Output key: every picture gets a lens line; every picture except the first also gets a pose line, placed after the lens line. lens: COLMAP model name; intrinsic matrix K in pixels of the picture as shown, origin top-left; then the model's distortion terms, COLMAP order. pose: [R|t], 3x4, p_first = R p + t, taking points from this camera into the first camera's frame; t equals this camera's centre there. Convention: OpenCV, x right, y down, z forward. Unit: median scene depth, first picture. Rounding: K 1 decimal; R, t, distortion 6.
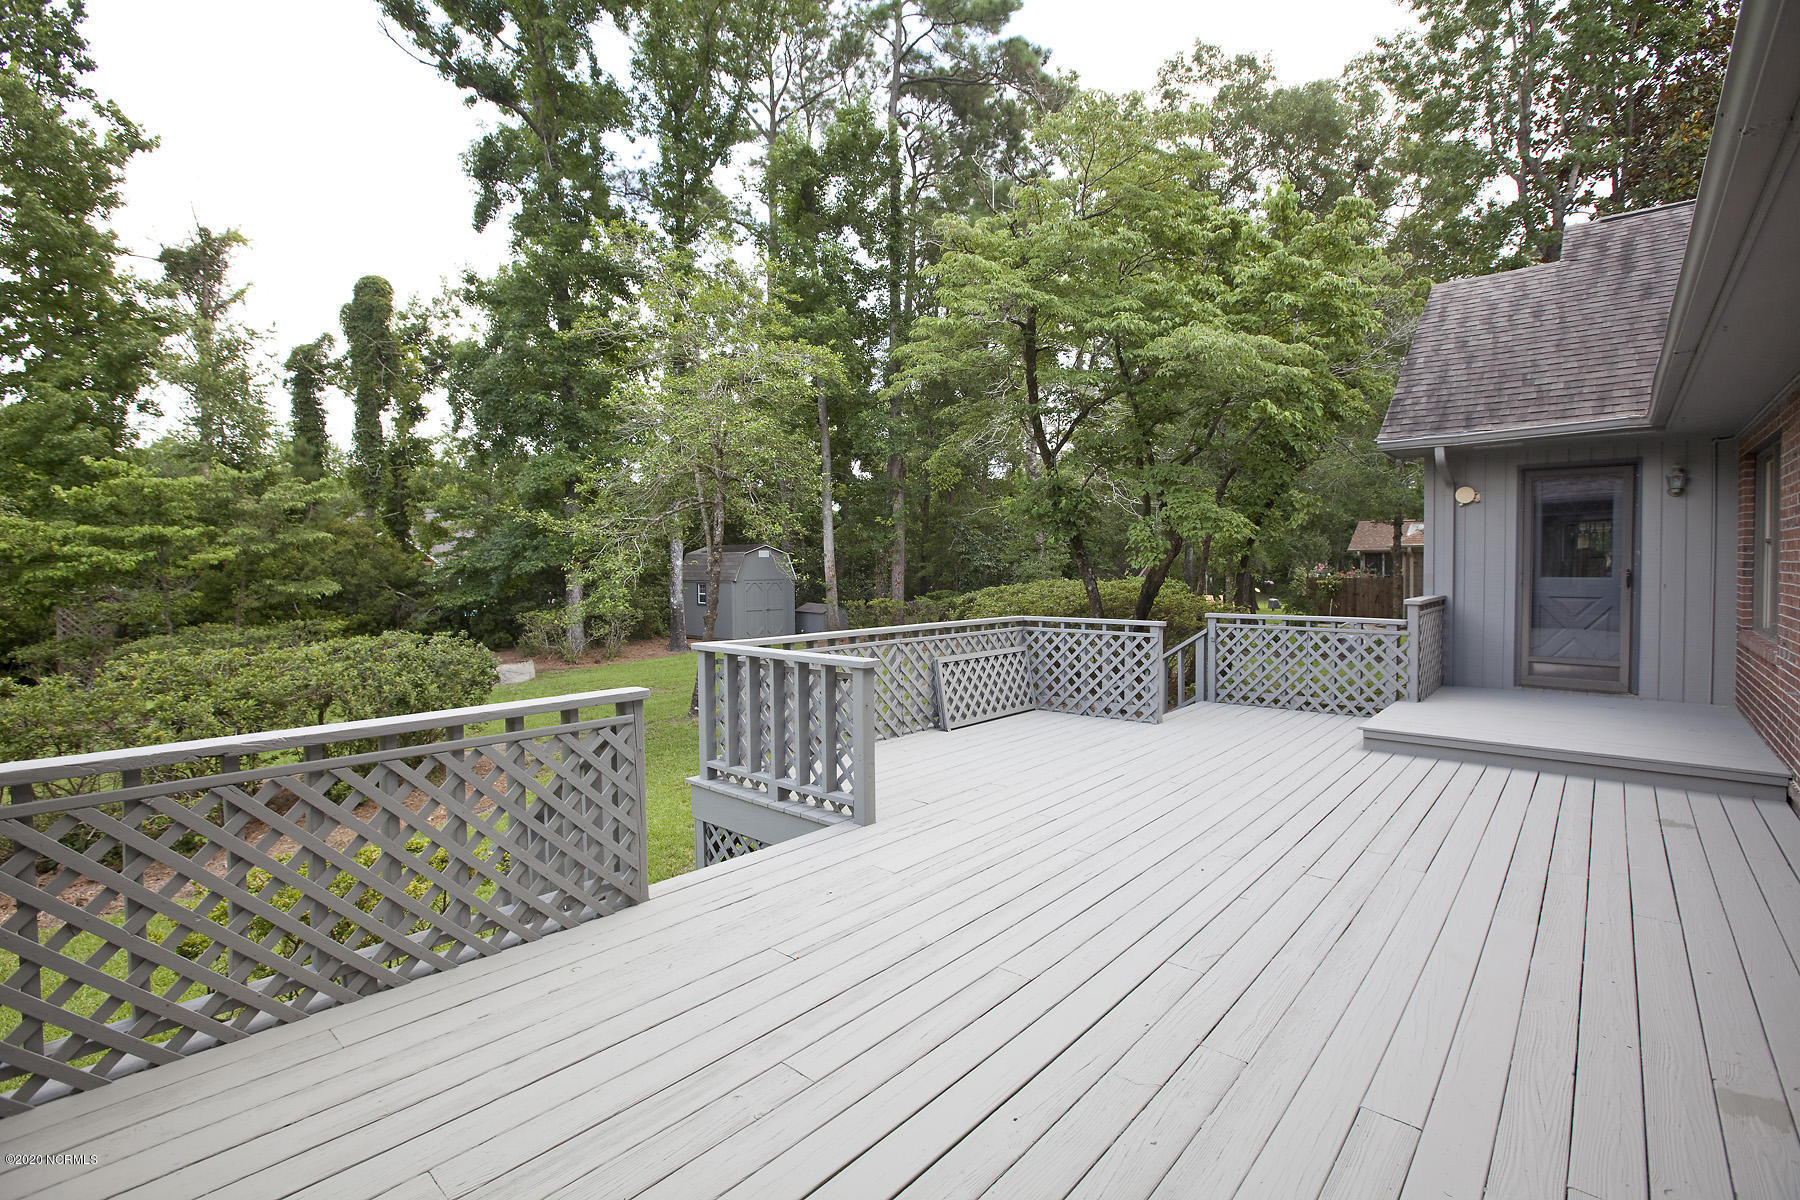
lens RADIAL K [[829.6, 0, 892.9], [0, 829.6, 588.7], [0, 0, 1]] dist [-0.048533, 0.022657]
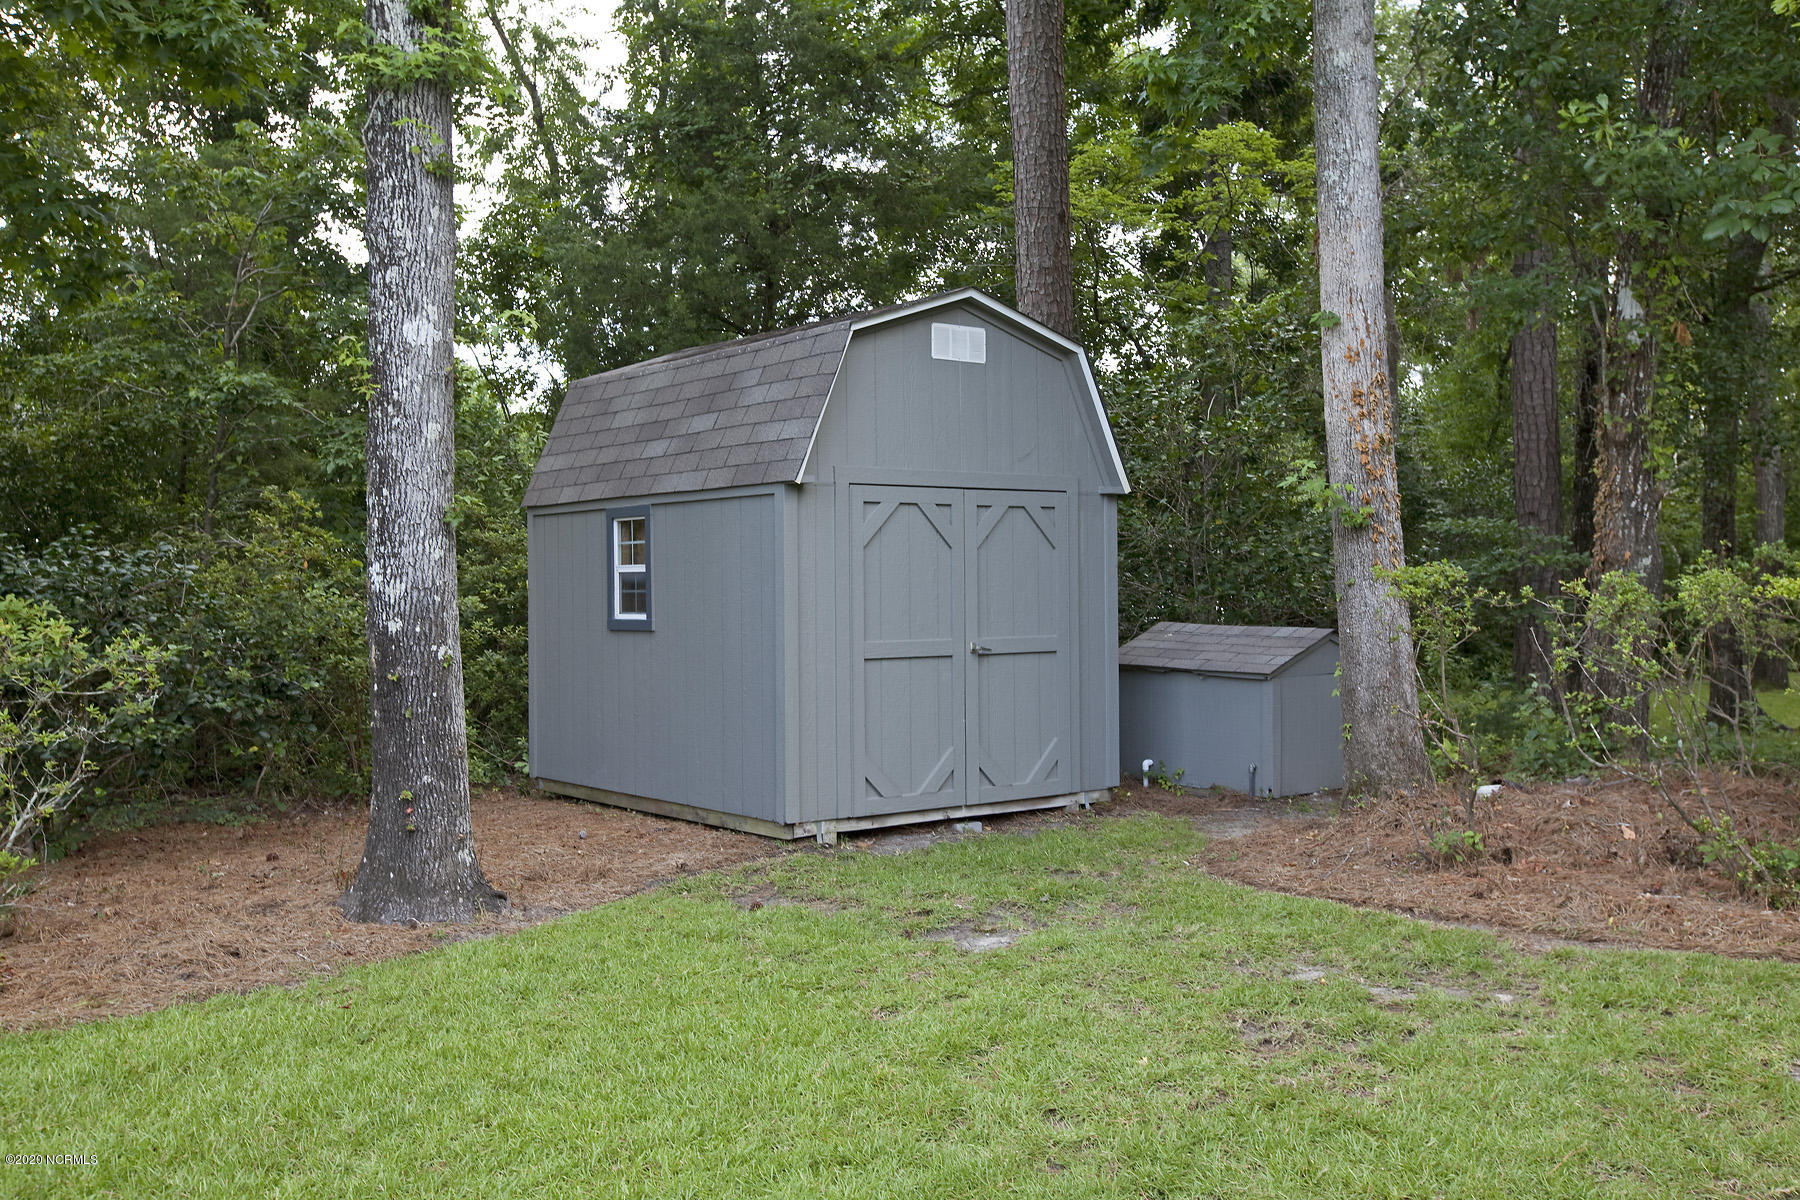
lens RADIAL K [[1749.5, 0, 900.0], [0, 1749.5, 600.0], [0, 0, 1]] dist [0.000064, -0.000086]
pose [[0.984595, -0.003045, -0.174825, -0.116748], [-0.001076, 0.999724, -0.023469, 0.025508], [0.174848, 0.023296, 0.984320, 0.713892]]
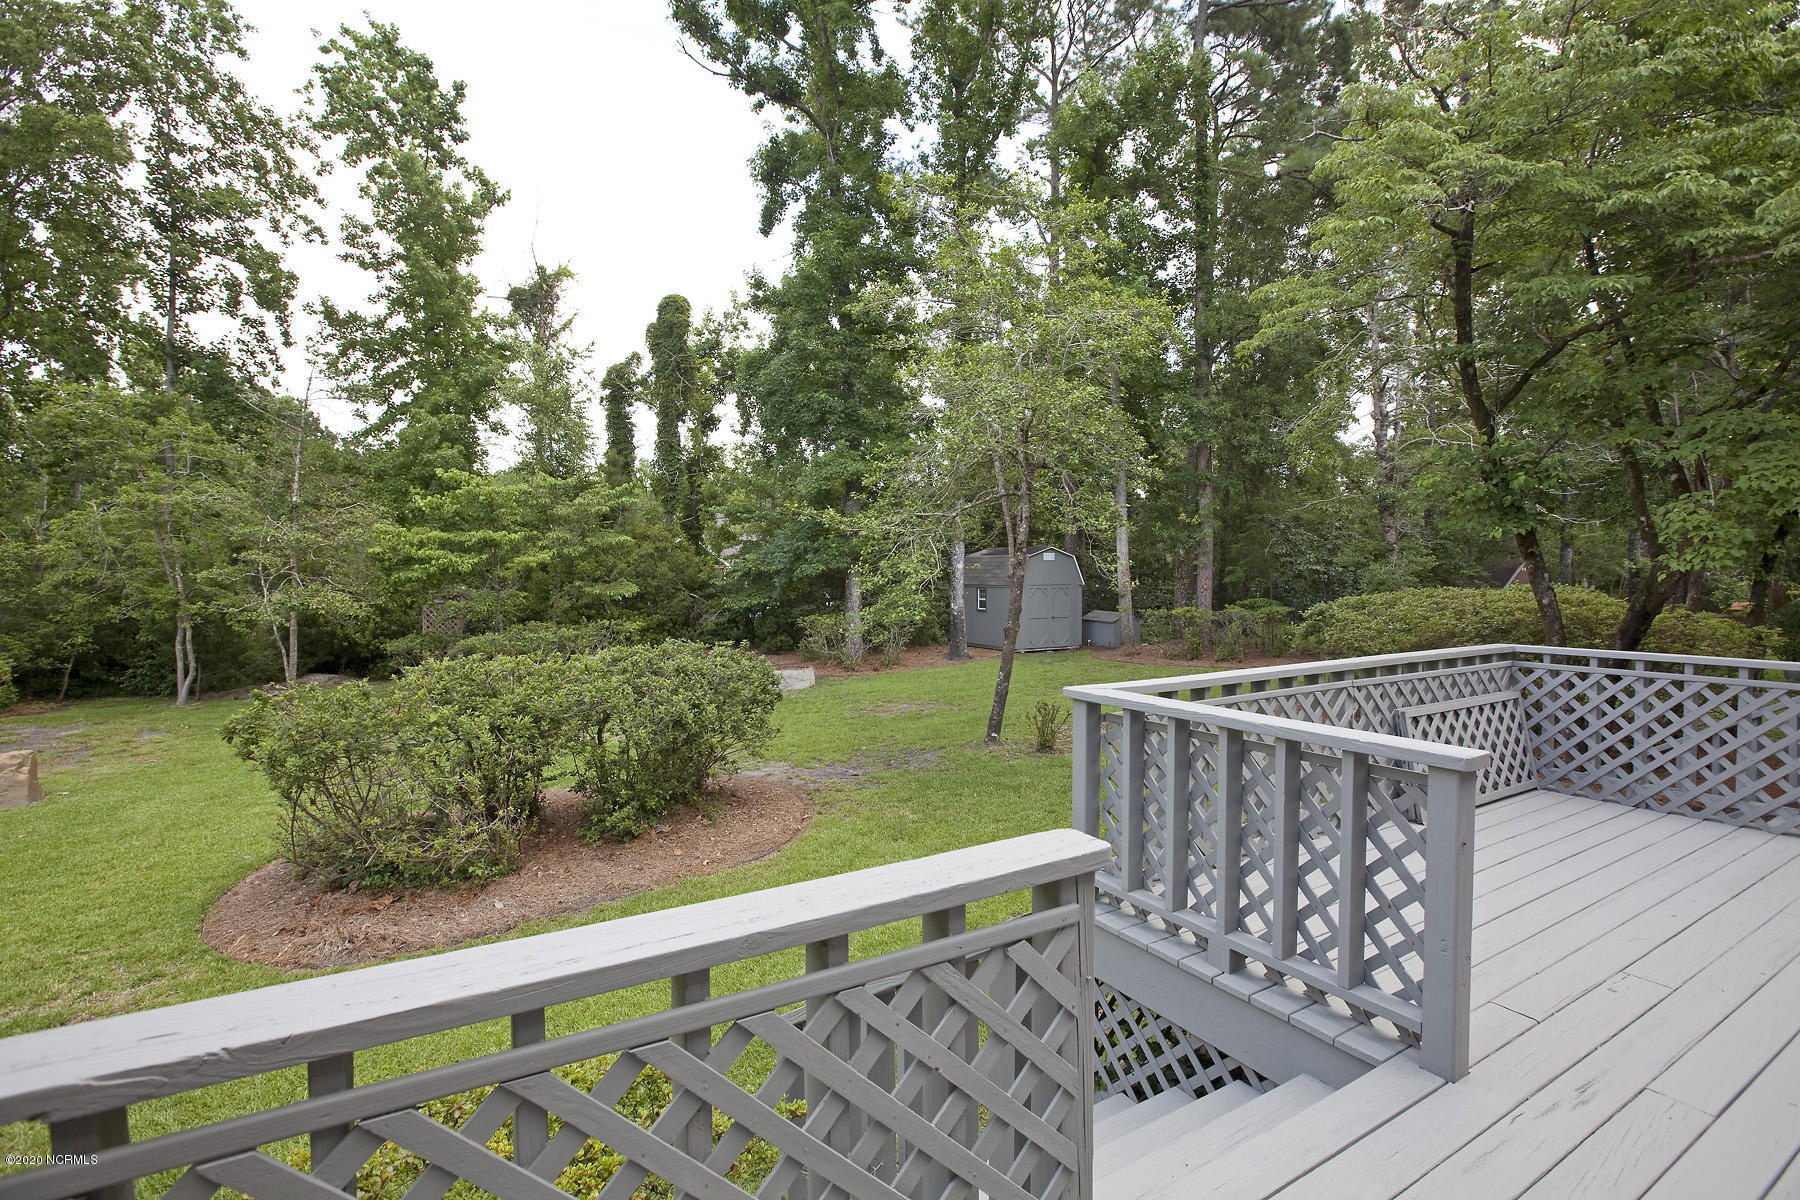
lens RADIAL K [[829.6, 0, 892.9], [0, 829.6, 588.7], [0, 0, 1]] dist [-0.048533, 0.022657]
pose [[0.951535, 0.009009, -0.307409, -0.043606], [-0.010567, 0.999938, -0.003403, -0.001706], [0.307360, 0.006486, 0.951571, 0.088374]]
